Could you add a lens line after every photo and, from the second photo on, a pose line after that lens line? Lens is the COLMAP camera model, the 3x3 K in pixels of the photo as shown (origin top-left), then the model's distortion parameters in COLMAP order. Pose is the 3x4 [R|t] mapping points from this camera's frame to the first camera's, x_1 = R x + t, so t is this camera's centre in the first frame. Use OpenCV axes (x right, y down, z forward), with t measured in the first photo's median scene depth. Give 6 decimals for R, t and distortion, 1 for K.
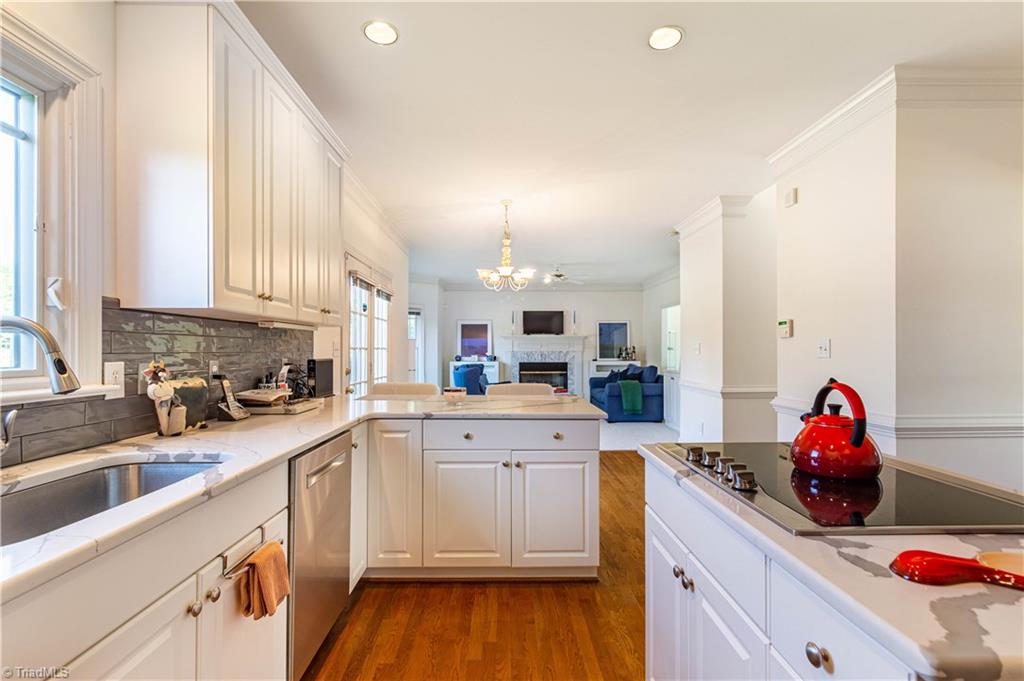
lens RADIAL K [[481.7, 0, 513.6], [0, 481.7, 347.0], [0, 0, 1]] dist [0.000162, 0.000299]
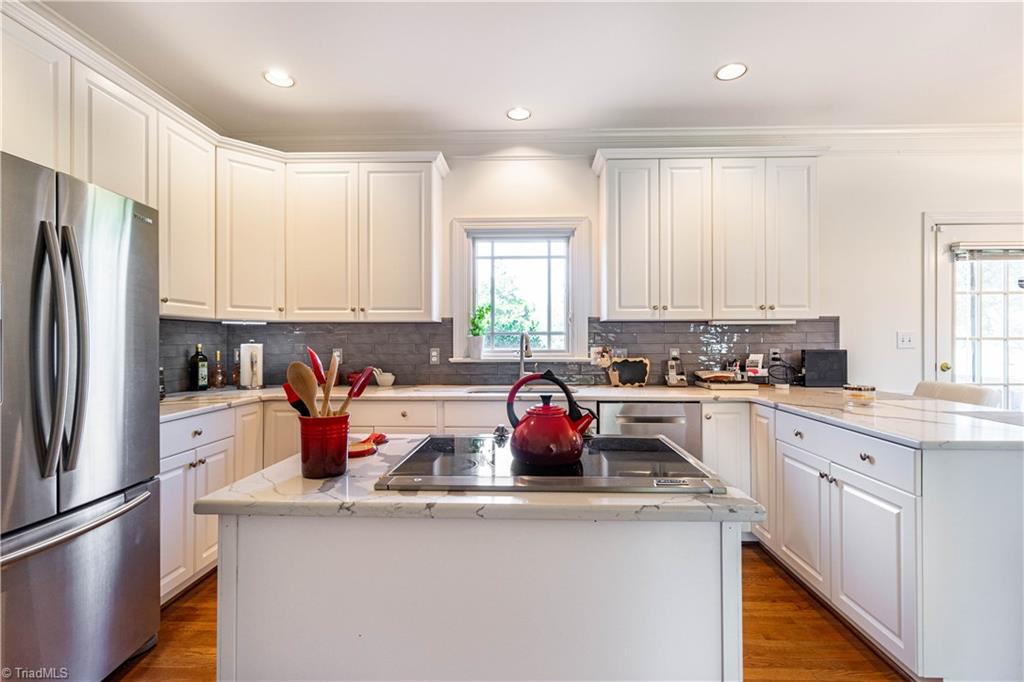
lens RADIAL K [[481.7, 0, 514.4], [0, 481.7, 339.4], [0, 0, 1]] dist [0.000162, 0.000299]
pose [[-0.058473, -0.005416, -0.998274, 0.903963], [0.008480, 0.999947, -0.005922, 0.003934], [0.998253, -0.008812, -0.058424, 0.529627]]
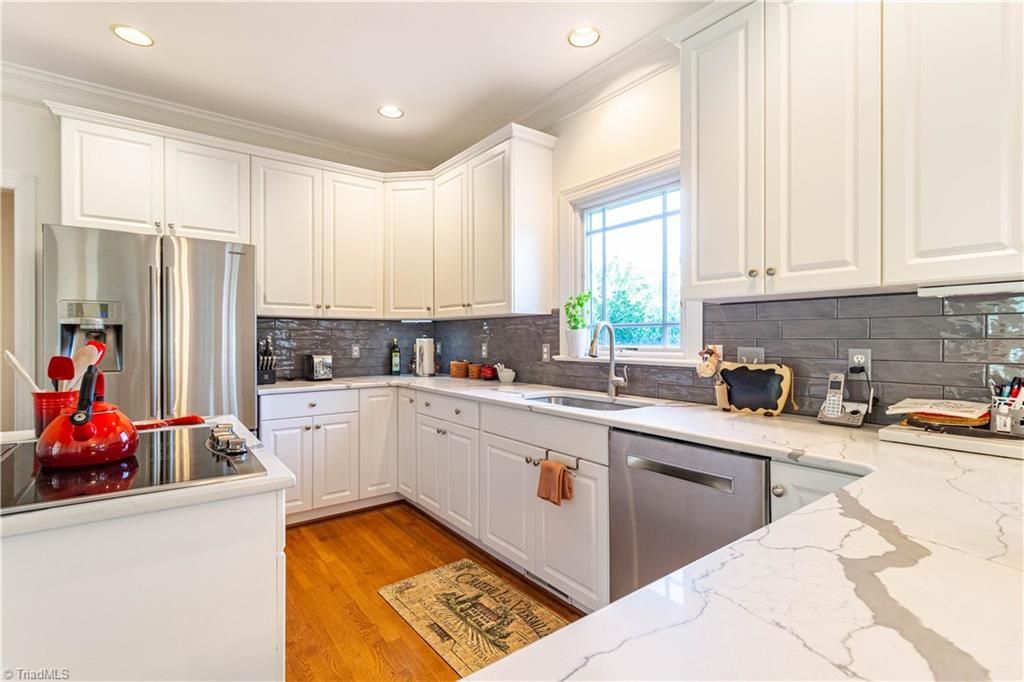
lens RADIAL K [[481.7, 0, 516.7], [0, 481.7, 340.9], [0, 0, 1]] dist [0.000162, 0.000299]
pose [[-0.813141, 0.003766, -0.582055, 0.271643], [0.005005, 0.999987, -0.000521, 0.012224], [0.582046, -0.003337, -0.813149, 1.219274]]
